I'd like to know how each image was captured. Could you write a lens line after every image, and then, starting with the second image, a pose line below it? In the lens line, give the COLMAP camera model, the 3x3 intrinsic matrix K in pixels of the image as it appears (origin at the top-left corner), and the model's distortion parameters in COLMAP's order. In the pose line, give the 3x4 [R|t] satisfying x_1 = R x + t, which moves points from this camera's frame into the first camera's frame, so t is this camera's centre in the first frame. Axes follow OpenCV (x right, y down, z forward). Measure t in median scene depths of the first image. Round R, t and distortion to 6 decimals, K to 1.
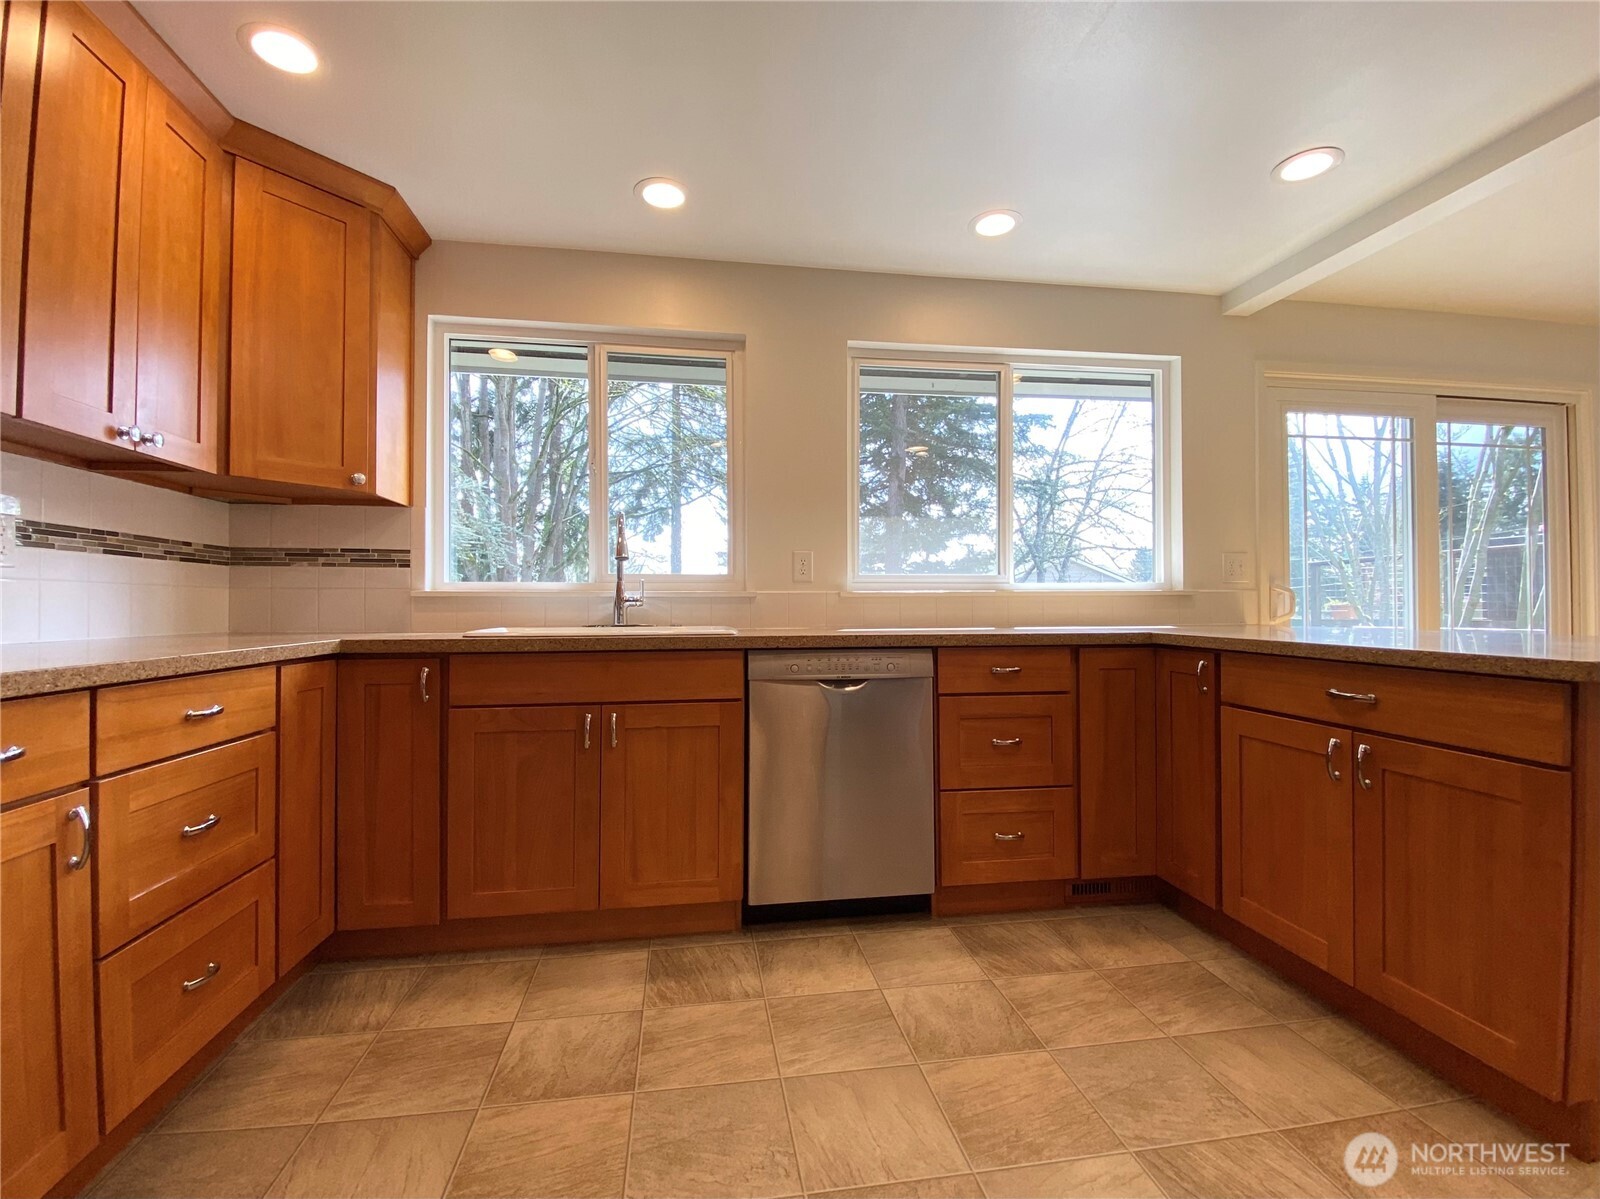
lens RADIAL K [[711.2, 0, 800.0], [0, 711.2, 599.5], [0, 0, 1]] dist [-0.002293, -0.000482]
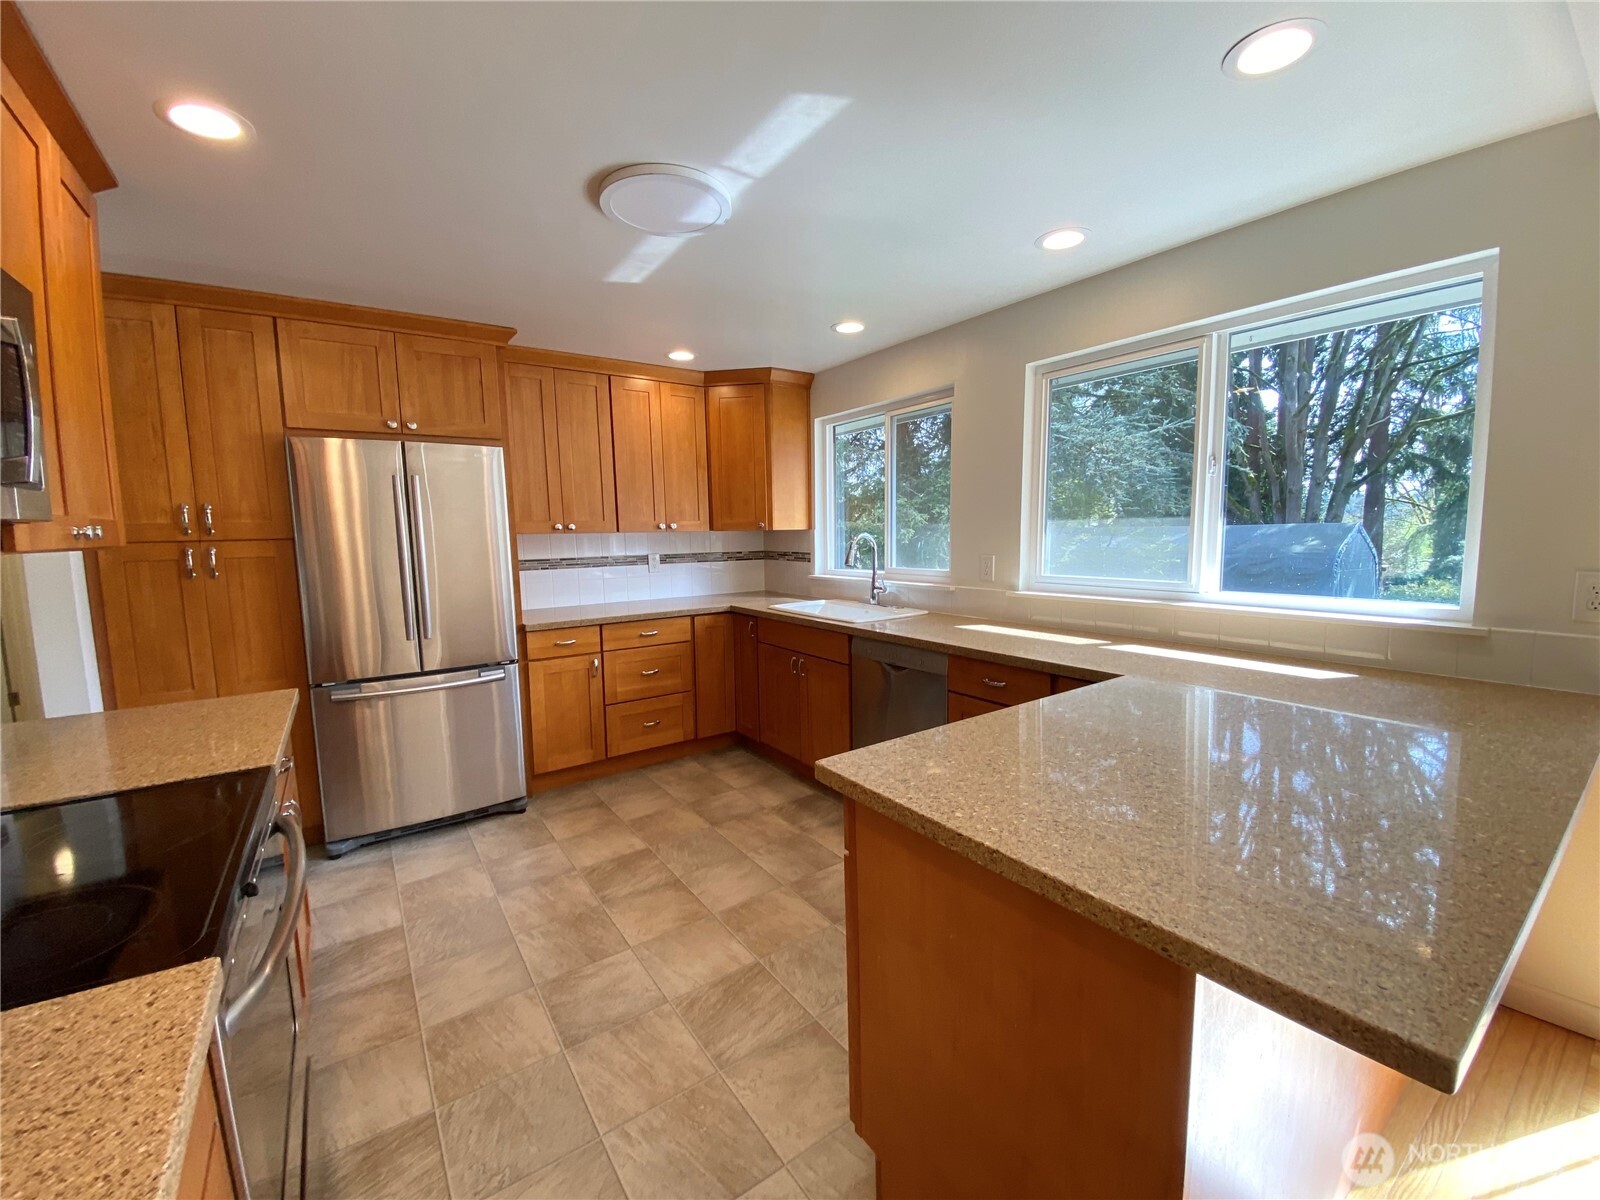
lens RADIAL K [[640.8, 0, 800.0], [0, 640.8, 600.0], [0, 0, 1]] dist [0.022388, -0.022405]
pose [[0.436284, 0.091546, -0.895140, 1.415101], [0.028133, 0.992937, 0.115259, -0.209969], [0.899369, -0.075469, 0.430627, 0.371434]]
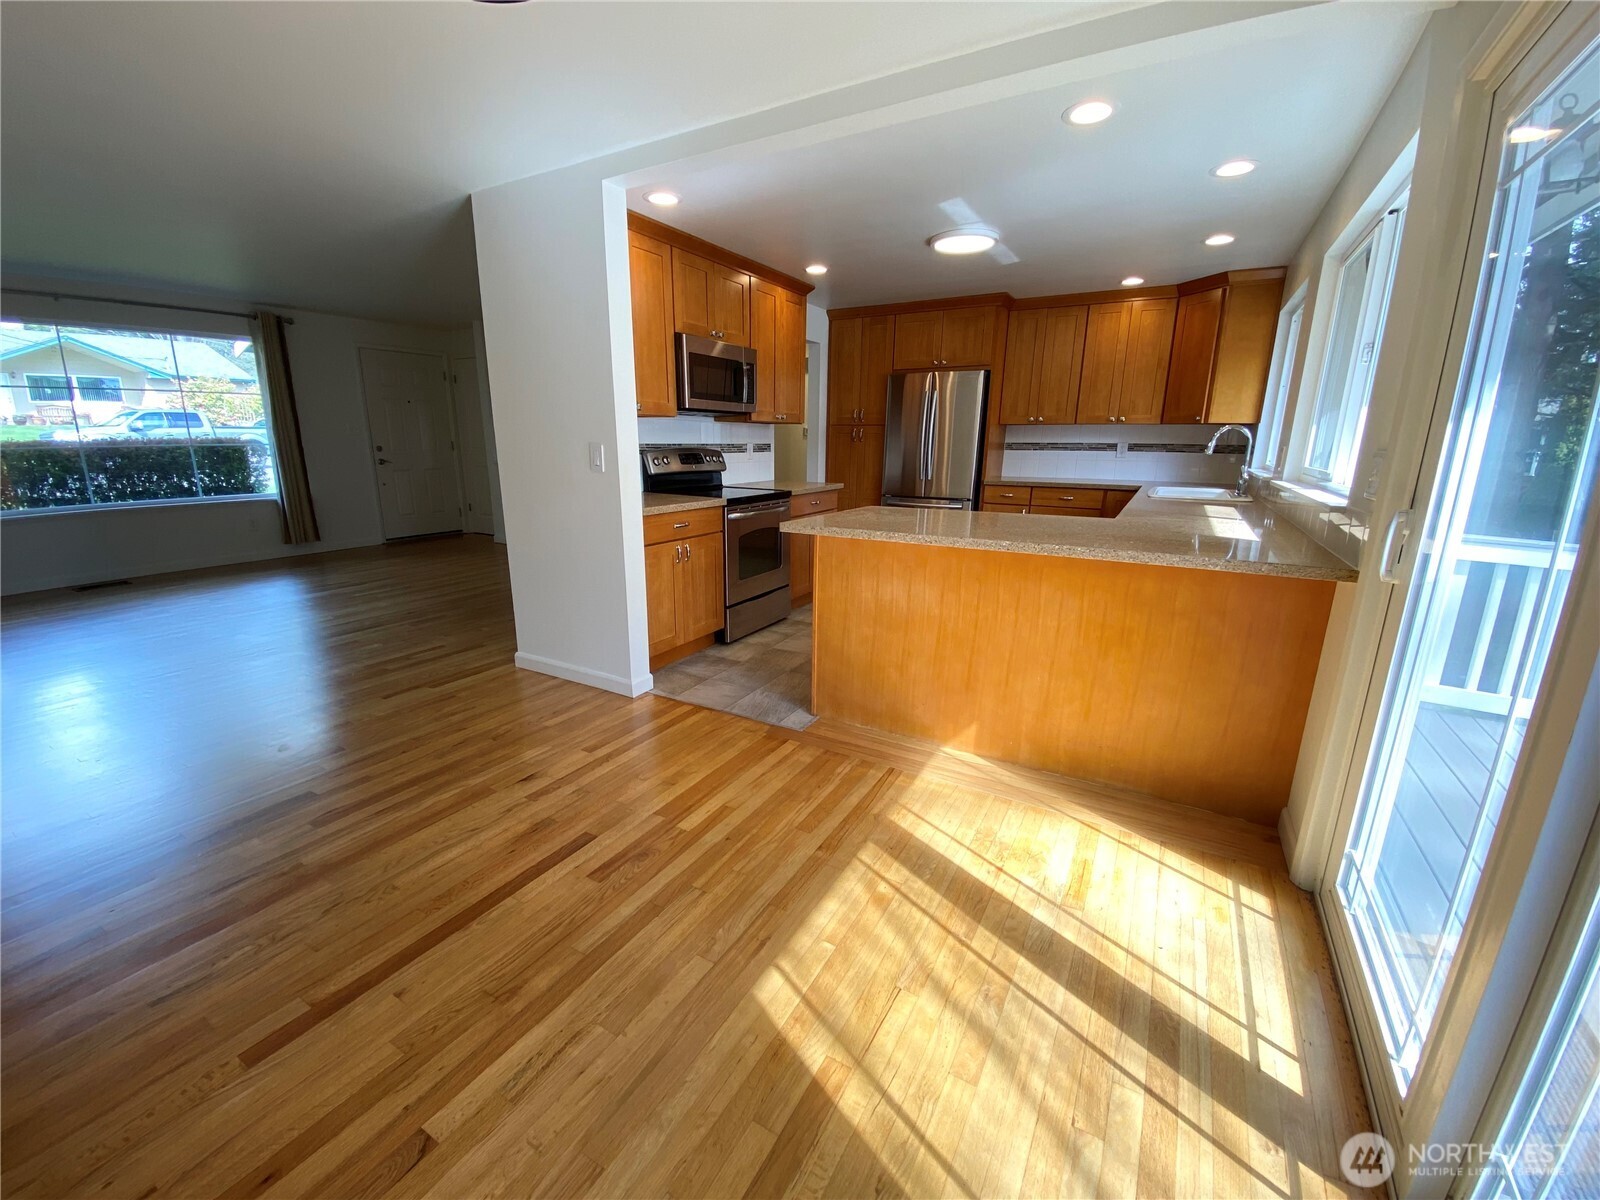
lens RADIAL K [[640.8, 0, 800.0], [0, 640.8, 600.0], [0, 0, 1]] dist [0.022388, -0.022405]
pose [[-0.629720, 0.186403, -0.754127, 2.429597], [-0.000997, 0.970589, 0.240740, -0.126101], [0.776822, 0.152351, -0.611013, 1.767692]]
